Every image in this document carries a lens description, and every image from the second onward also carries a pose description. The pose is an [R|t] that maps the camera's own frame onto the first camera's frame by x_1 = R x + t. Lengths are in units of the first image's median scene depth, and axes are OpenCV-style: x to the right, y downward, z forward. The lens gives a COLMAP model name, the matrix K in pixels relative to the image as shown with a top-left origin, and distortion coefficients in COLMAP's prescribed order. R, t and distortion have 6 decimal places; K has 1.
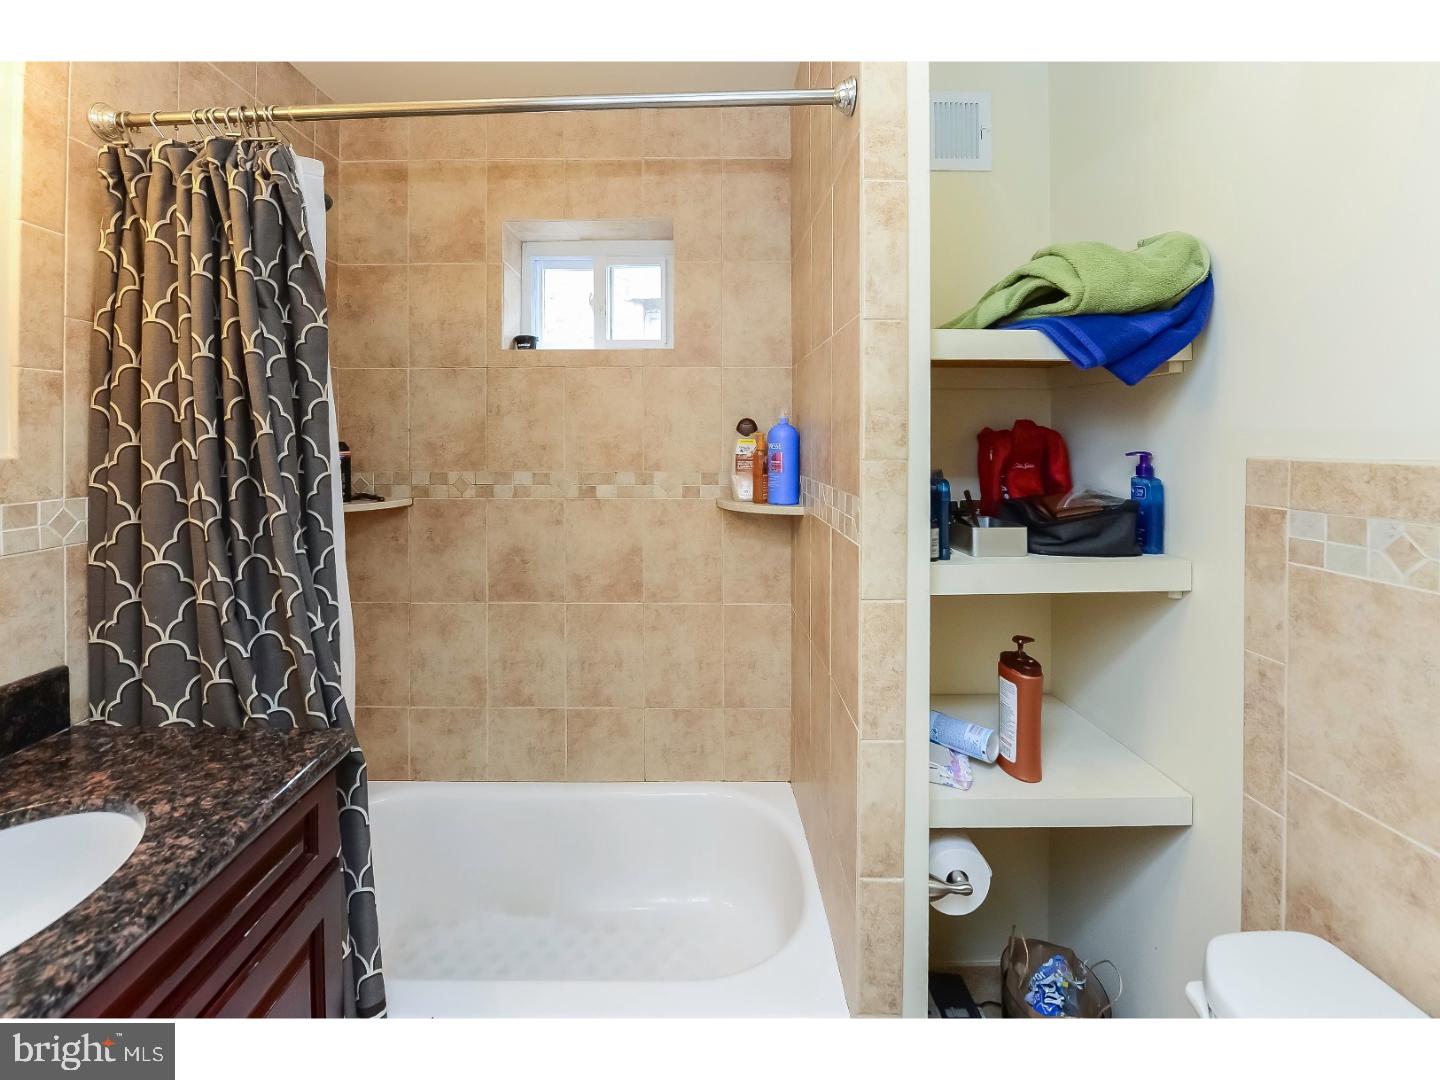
lens RADIAL K [[582.5, 0, 725.6], [0, 582.5, 484.2], [0, 0, 1]] dist [-0.014136, -0.003618]
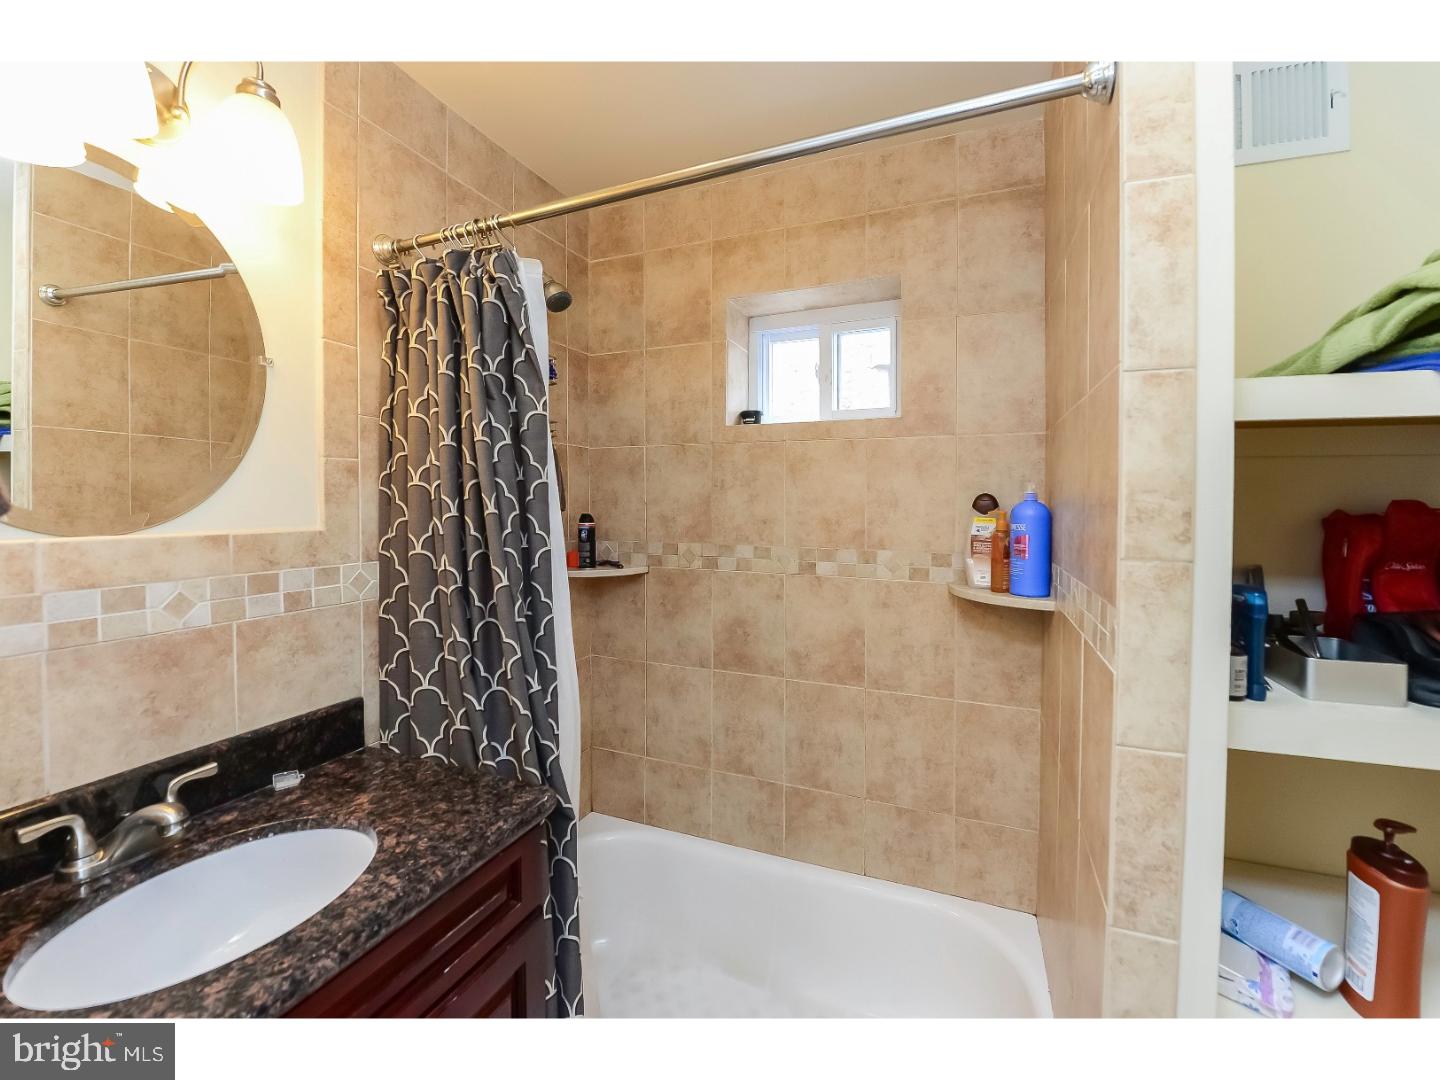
lens RADIAL K [[586.7, 0, 748.2], [0, 586.7, 538.9], [0, 0, 1]] dist [-0.014172, -0.004077]
pose [[0.927867, 0.031967, -0.371539, 0.059723], [-0.040457, 0.999068, -0.015076, -0.032209], [0.370710, 0.029020, 0.928295, 0.113801]]
